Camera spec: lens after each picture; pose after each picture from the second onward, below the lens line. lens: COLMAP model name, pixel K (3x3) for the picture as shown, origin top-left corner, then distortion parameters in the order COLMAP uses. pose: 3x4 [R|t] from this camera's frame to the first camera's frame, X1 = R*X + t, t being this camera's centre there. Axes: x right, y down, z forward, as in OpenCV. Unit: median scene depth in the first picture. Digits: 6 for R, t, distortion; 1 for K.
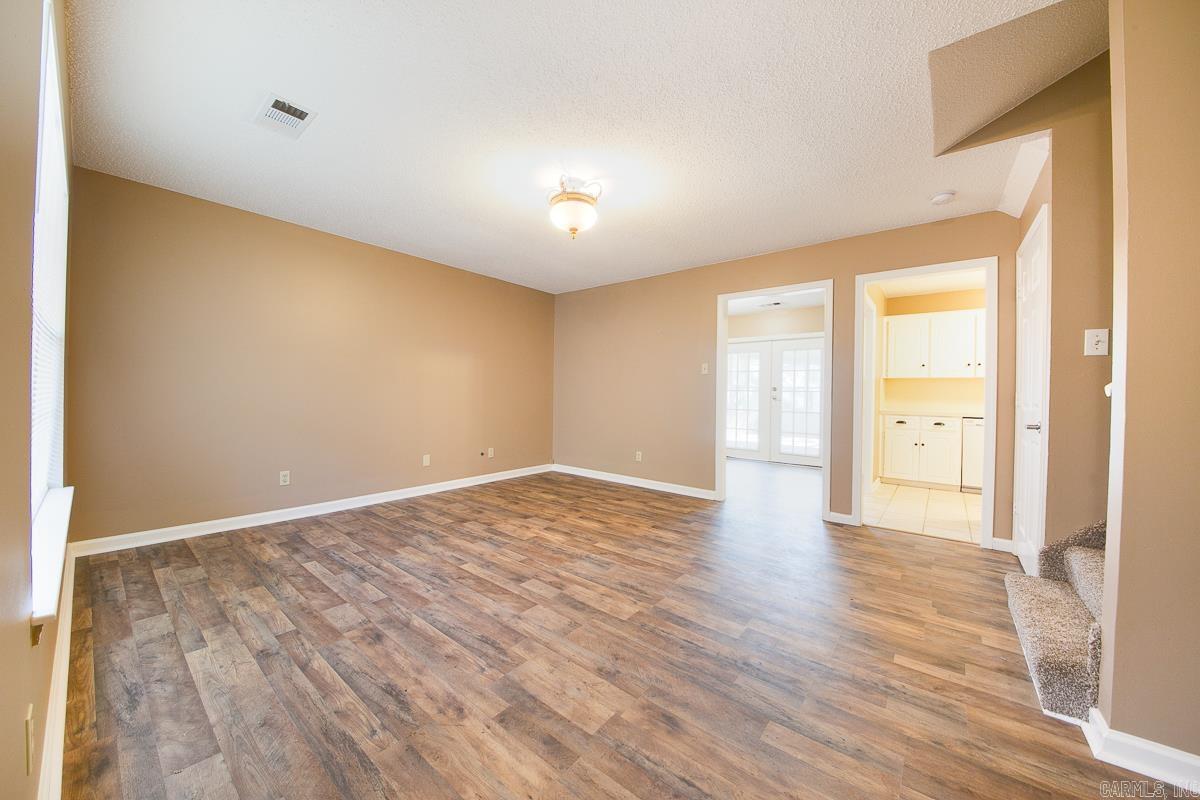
lens RADIAL K [[417.0, 0, 604.3], [0, 417.0, 396.3], [0, 0, 1]] dist [0.026553, -0.026121]
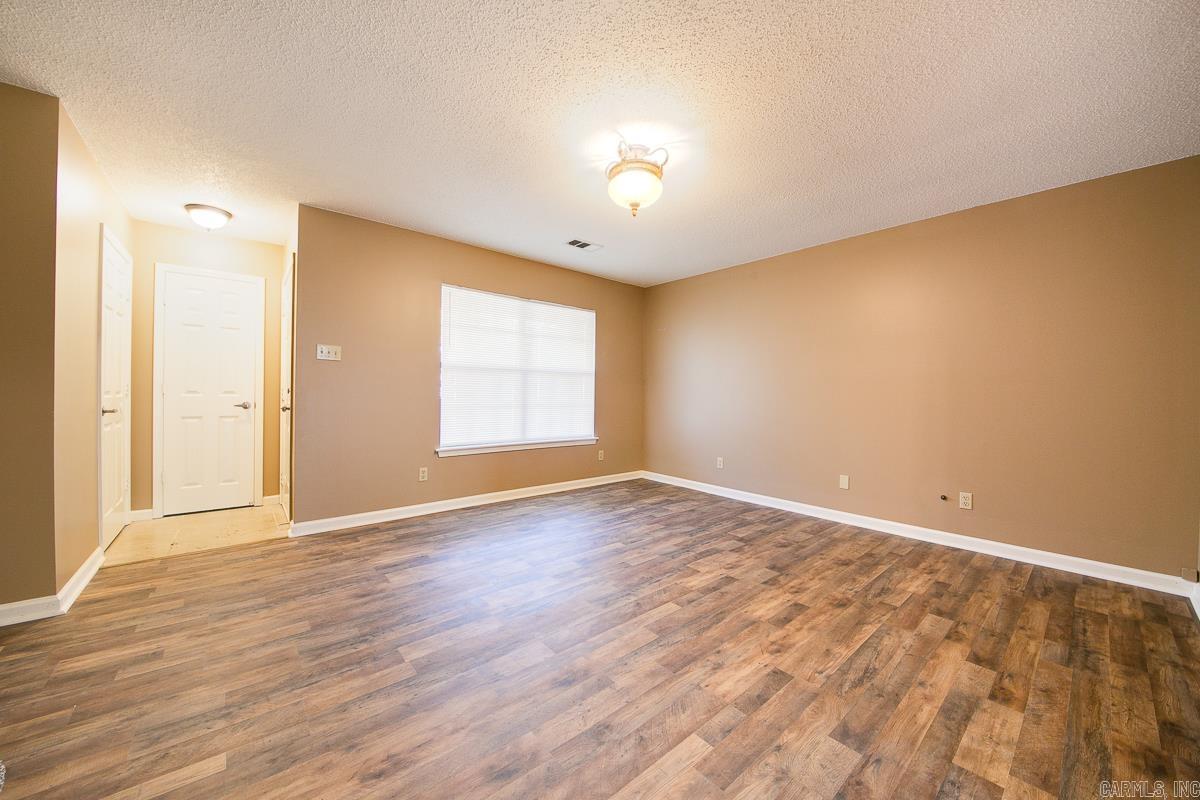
lens RADIAL K [[420.0, 0, 592.1], [0, 420.0, 395.4], [0, 0, 1]] dist [-0.000336, -0.006878]
pose [[-0.206080, -0.015898, -0.978406, 0.822747], [-0.020918, 0.999711, -0.011838, 0.003971], [0.978312, 0.018027, -0.206353, 1.139062]]
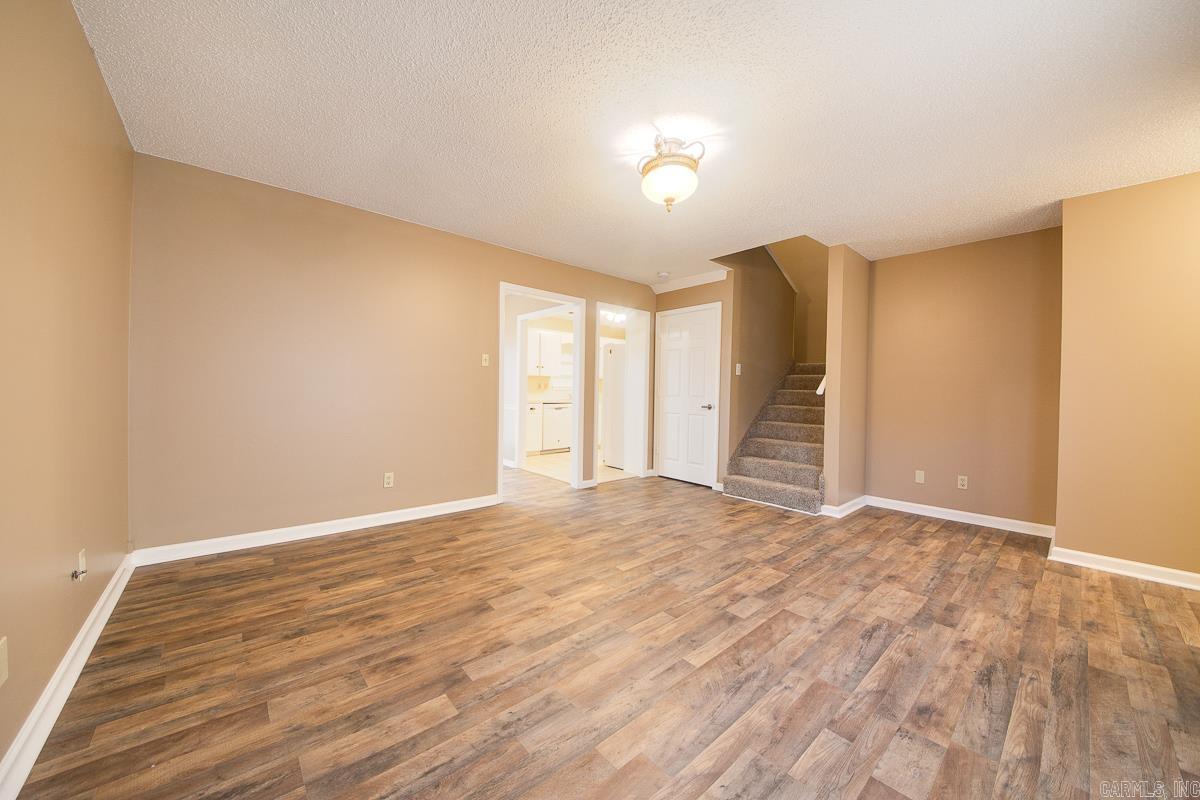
lens RADIAL K [[420.0, 0, 592.1], [0, 420.0, 395.4], [0, 0, 1]] dist [-0.000336, -0.006878]
pose [[0.192646, -0.024647, 0.980959, -0.981619], [-0.010821, 0.999570, 0.027240, -0.029928], [-0.981209, -0.015862, 0.192296, 1.018940]]
